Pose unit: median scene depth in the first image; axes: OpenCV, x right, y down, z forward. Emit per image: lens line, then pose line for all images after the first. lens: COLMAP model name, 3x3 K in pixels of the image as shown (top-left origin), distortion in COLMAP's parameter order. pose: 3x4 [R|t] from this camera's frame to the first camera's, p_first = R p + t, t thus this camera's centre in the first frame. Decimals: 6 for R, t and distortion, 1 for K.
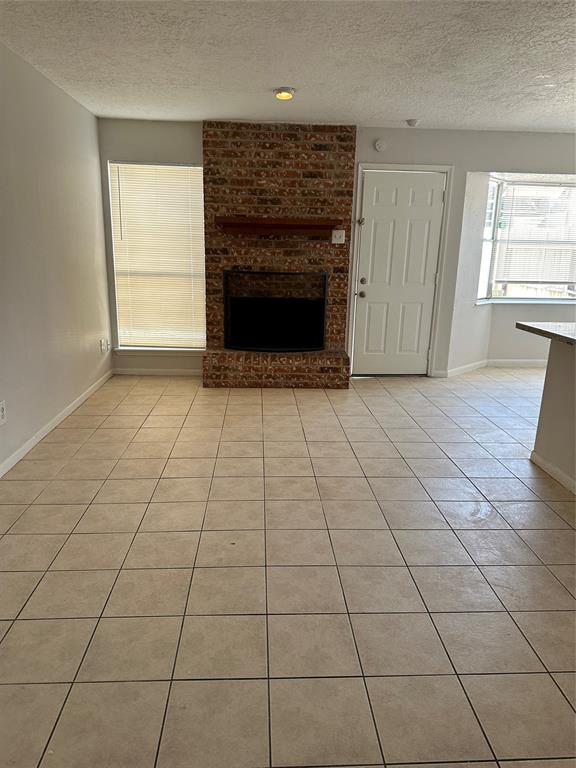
lens RADIAL K [[558.5, 0, 271.8], [0, 558.5, 395.7], [0, 0, 1]] dist [0.035531, -0.073393]
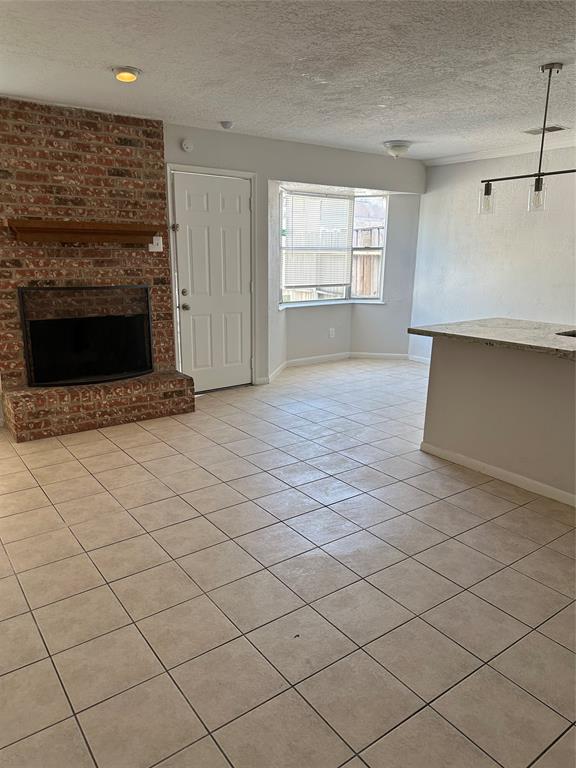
lens RADIAL K [[558.5, 0, 300.0], [0, 558.5, 386.7], [0, 0, 1]] dist [0.035531, -0.073393]
pose [[0.818340, -0.144852, 0.556181, -0.221294], [0.154543, 0.987536, 0.029806, -0.052862], [-0.553566, 0.061562, 0.830527, 0.152935]]
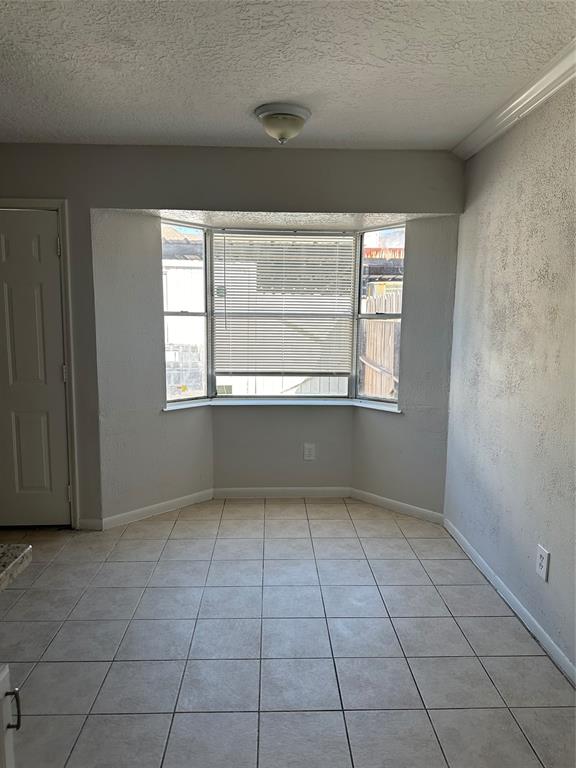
lens RADIAL K [[558.5, 0, 288.8], [0, 558.5, 379.5], [0, 0, 1]] dist [0.035531, -0.073393]
pose [[0.999965, -0.006531, 0.005262, 0.568009], [0.007197, 0.990328, -0.138556, -0.121075], [-0.004306, 0.138589, 0.990341, 0.404045]]
